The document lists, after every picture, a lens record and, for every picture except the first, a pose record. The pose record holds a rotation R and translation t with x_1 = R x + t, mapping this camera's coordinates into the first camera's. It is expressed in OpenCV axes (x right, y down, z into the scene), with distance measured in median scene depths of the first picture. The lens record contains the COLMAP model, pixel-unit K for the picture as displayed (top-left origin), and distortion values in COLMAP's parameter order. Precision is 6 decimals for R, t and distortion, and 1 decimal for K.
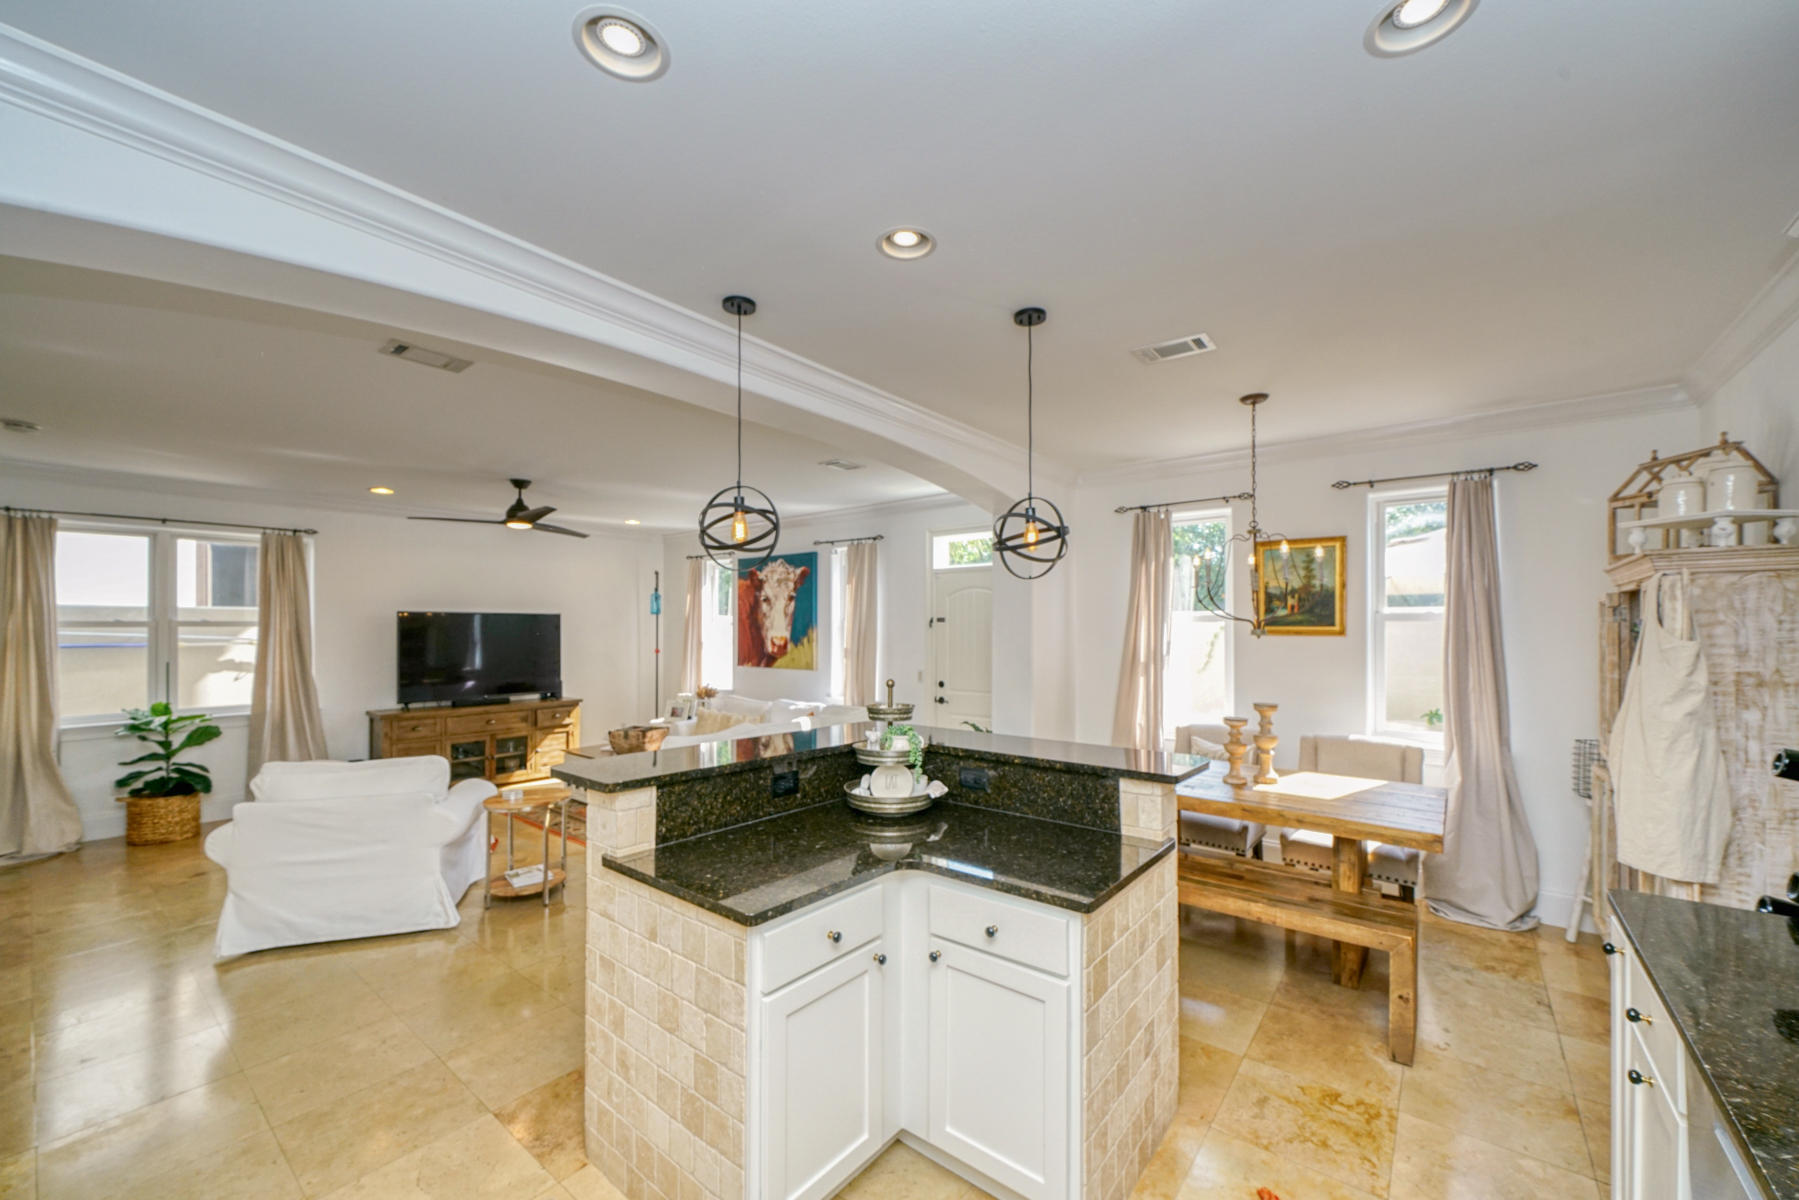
lens RADIAL K [[699.3, 0, 905.1], [0, 699.3, 624.7], [0, 0, 1]] dist [0.002182, -0.000404]
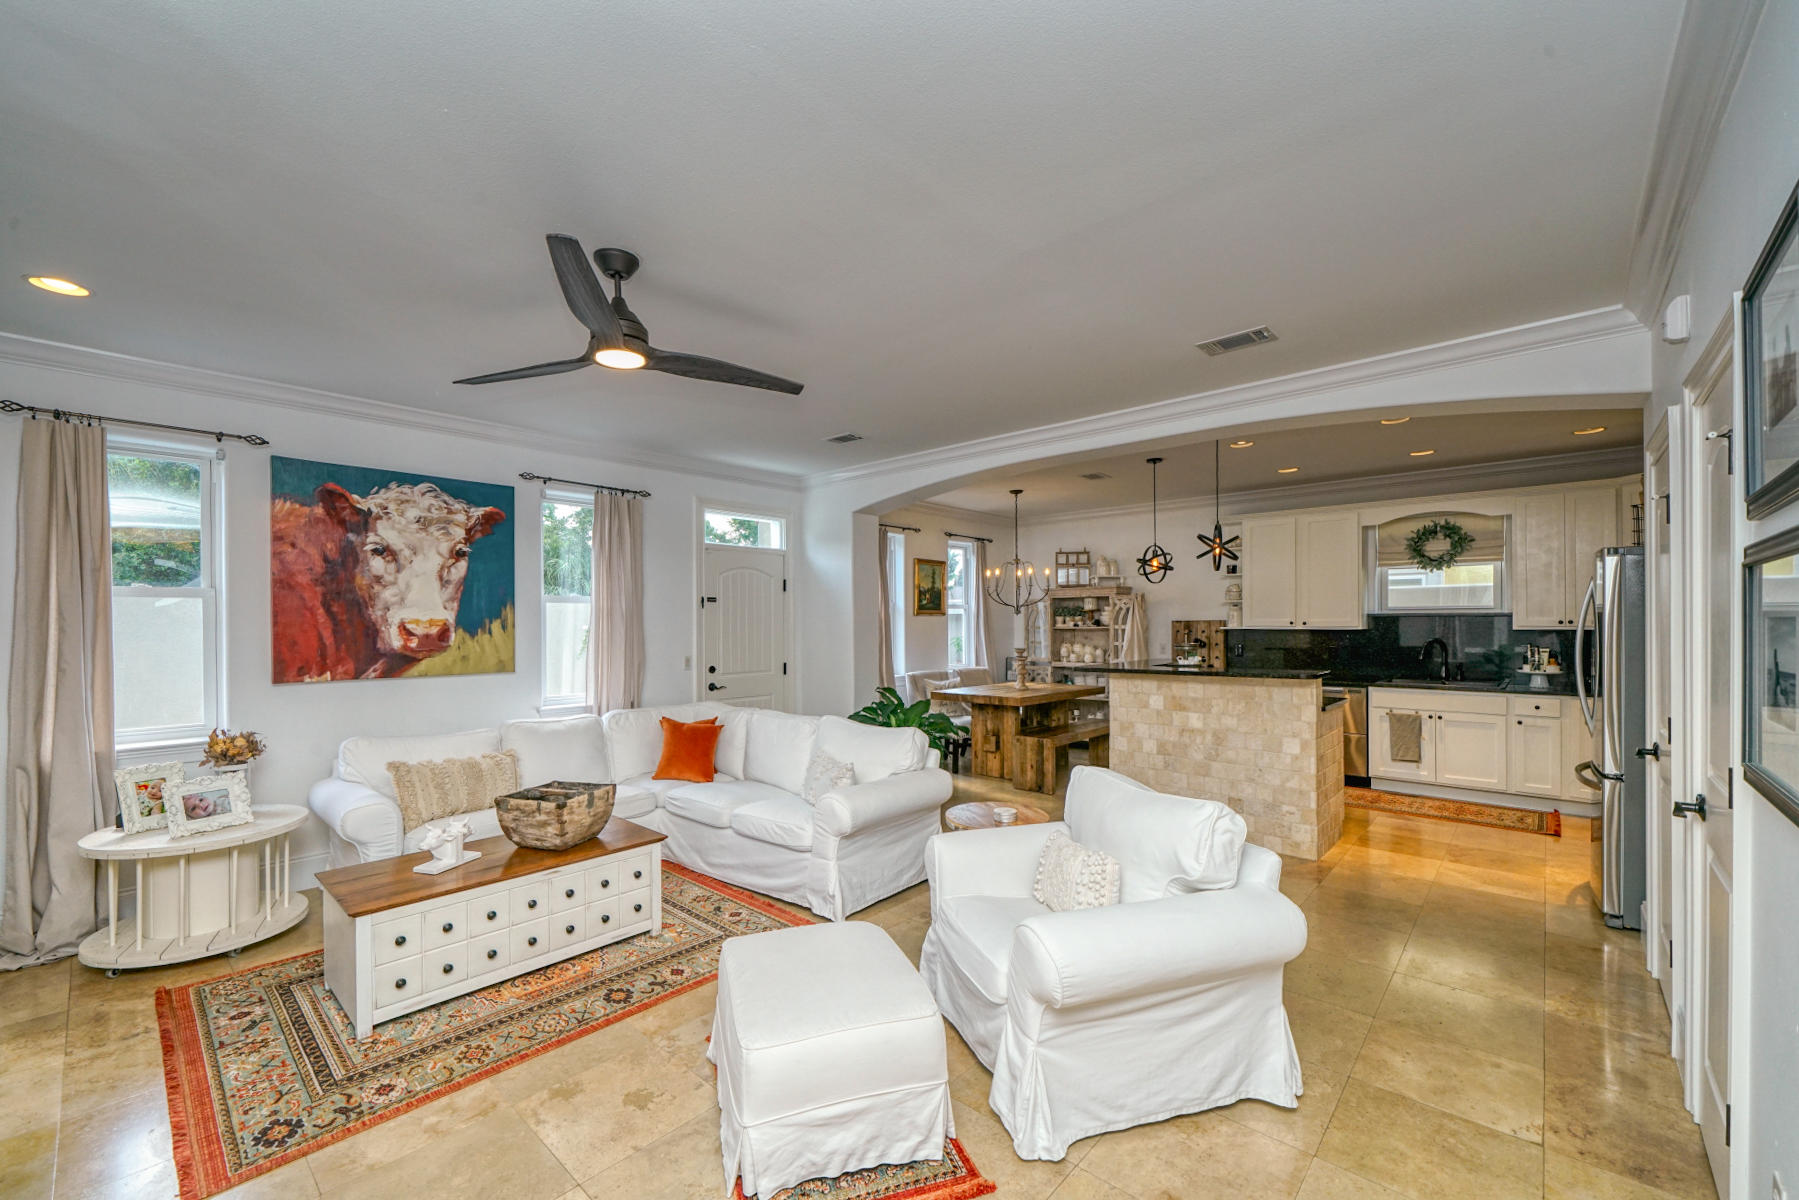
lens RADIAL K [[720.3, 0, 889.1], [0, 720.3, 623.5], [0, 0, 1]] dist [-0.001512, -0.000061]
pose [[0.073725, -0.001329, 0.997278, -1.126806], [0.000758, 0.999999, 0.001277, 0.030021], [-0.997278, 0.000662, 0.073726, 0.895907]]
